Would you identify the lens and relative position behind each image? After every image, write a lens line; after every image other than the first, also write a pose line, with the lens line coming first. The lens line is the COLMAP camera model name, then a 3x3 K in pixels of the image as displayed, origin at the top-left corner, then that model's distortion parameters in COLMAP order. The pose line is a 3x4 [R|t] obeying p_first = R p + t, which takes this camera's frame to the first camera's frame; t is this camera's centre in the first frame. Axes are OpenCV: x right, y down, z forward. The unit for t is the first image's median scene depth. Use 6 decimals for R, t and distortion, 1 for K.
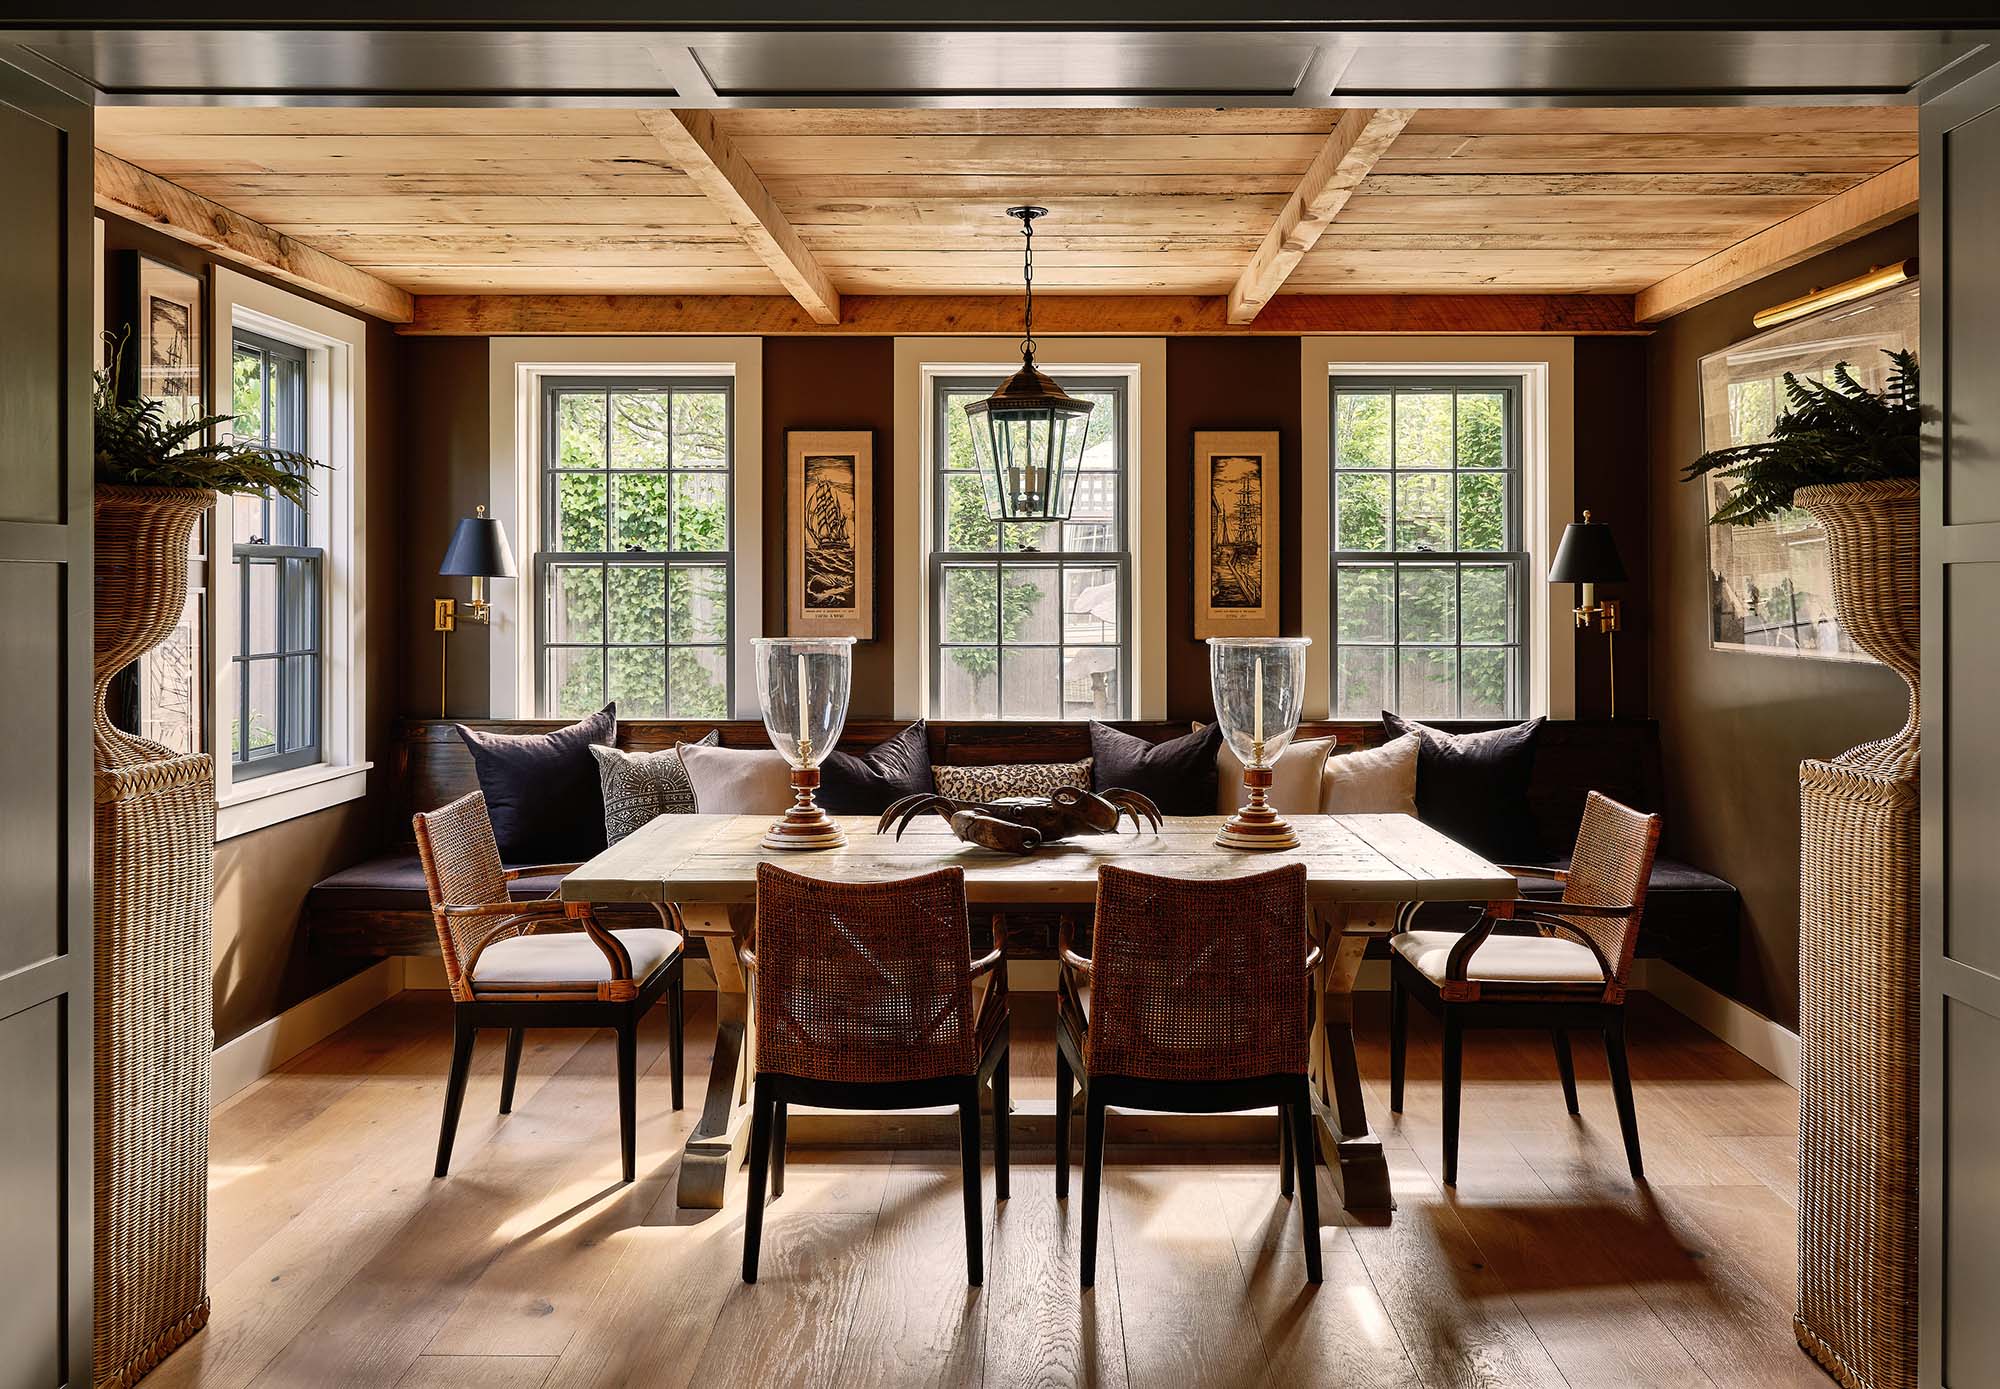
lens RADIAL K [[1601.6, 0, 1004.5], [0, 1601.6, 609.7], [0, 0, 1]] dist [-0.007216, -0.003427]
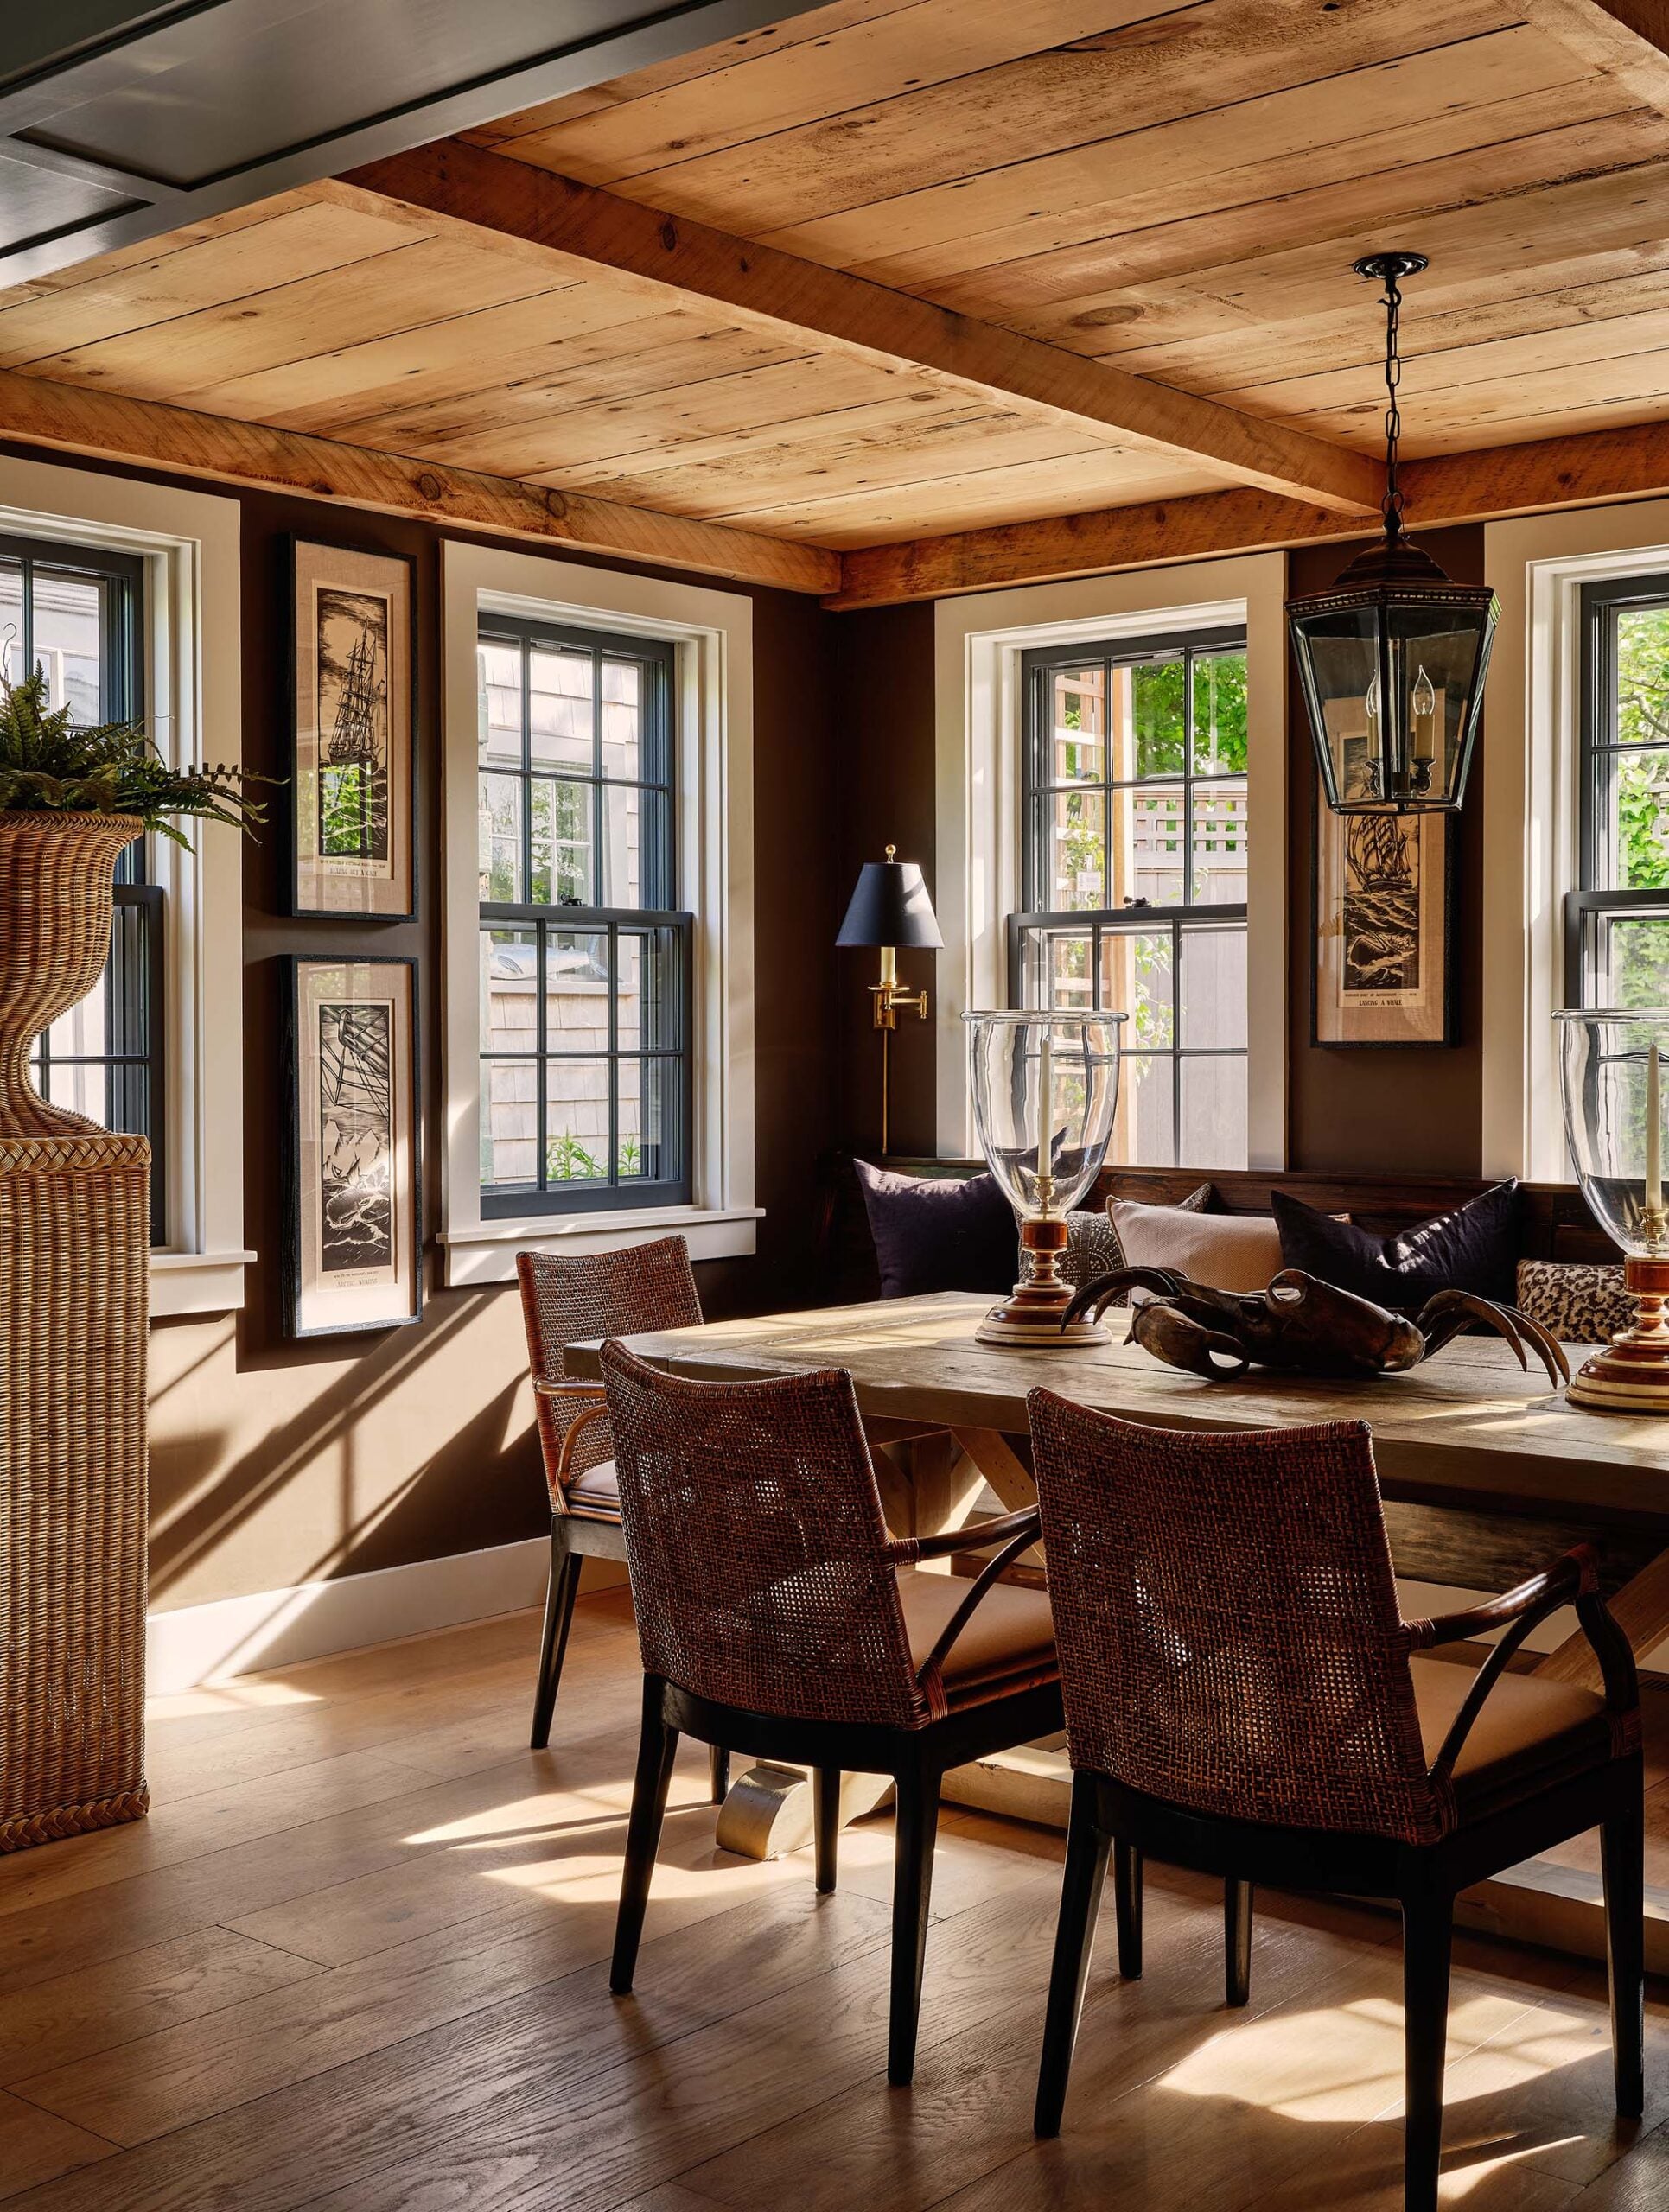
lens RADIAL K [[2497.9, 0, 834.5], [0, 2497.9, 1106.0], [0, 0, 1]] dist [-0.012831, -0.007595]
pose [[0.765432, 0.017512, -0.643278, 0.341755], [-0.006918, 0.999796, 0.018986, 0.026680], [0.643480, -0.010083, 0.765397, 0.152818]]
